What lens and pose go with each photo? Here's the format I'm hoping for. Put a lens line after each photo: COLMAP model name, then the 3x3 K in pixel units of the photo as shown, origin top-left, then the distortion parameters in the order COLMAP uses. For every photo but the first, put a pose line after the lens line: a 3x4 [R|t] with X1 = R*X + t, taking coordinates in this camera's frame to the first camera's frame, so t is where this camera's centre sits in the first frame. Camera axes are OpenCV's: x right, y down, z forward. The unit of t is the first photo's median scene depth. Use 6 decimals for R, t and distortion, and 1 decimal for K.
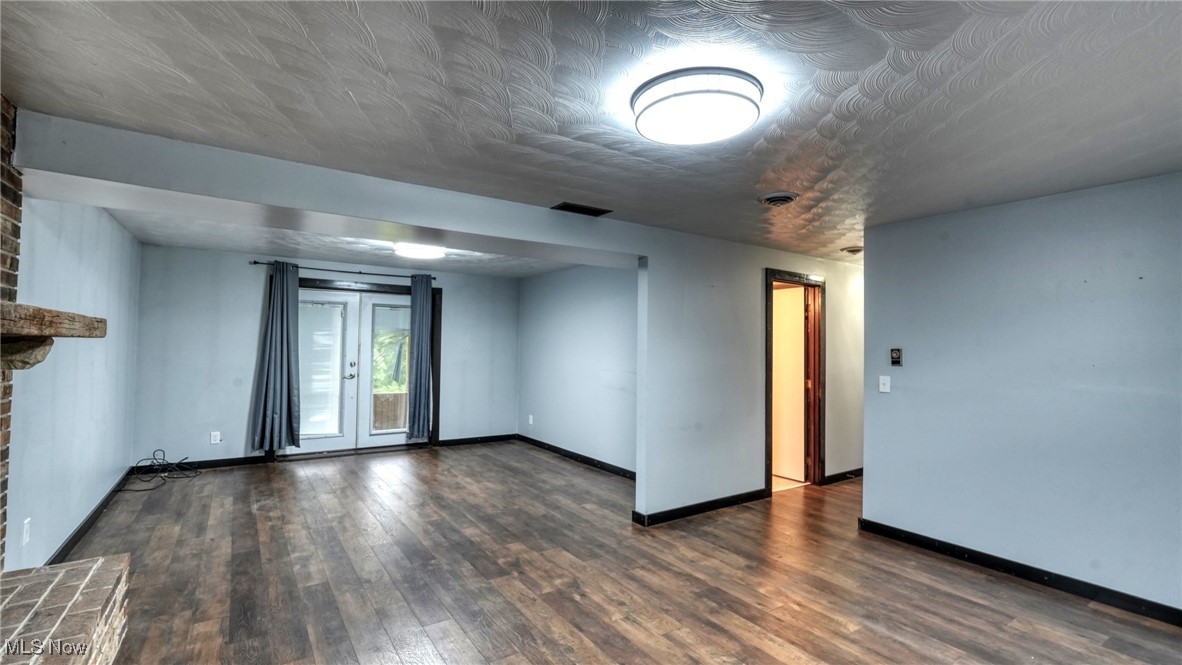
lens RADIAL K [[520.9, 0, 589.4], [0, 520.9, 333.1], [0, 0, 1]] dist [-0.017543, 0.009237]
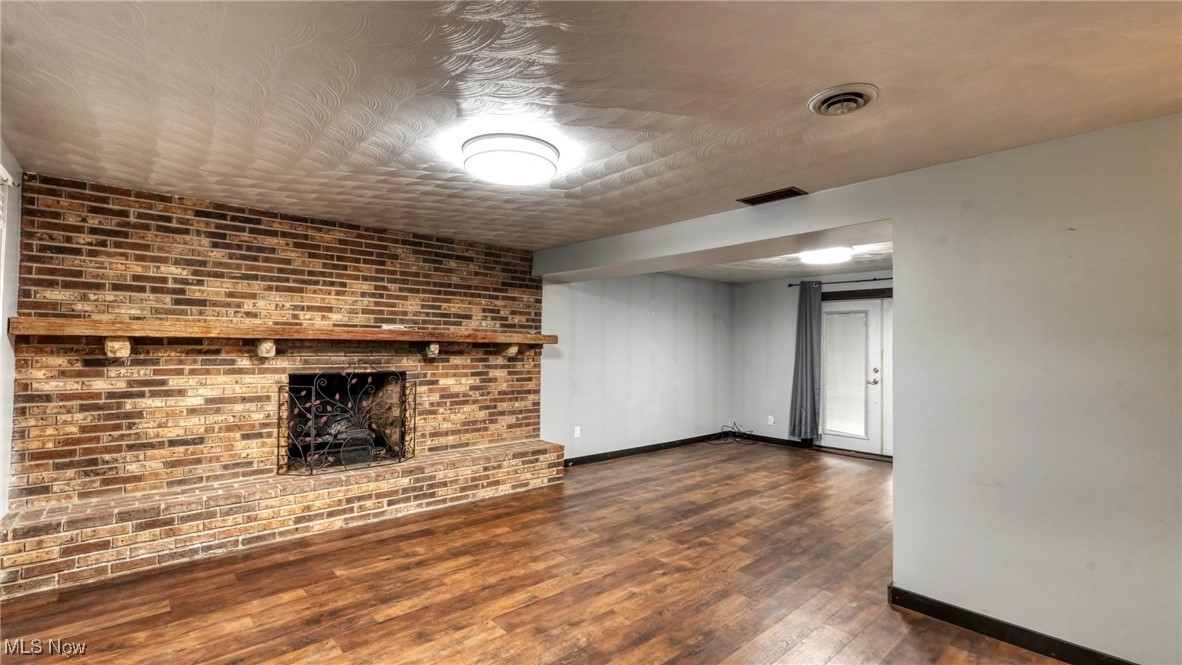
lens RADIAL K [[520.9, 0, 589.4], [0, 520.9, 333.1], [0, 0, 1]] dist [-0.017543, 0.009237]
pose [[0.123519, -0.042011, -0.991453, 0.858066], [0.014113, 0.999077, -0.040576, 0.037536], [0.992242, -0.008980, 0.123998, 0.579377]]
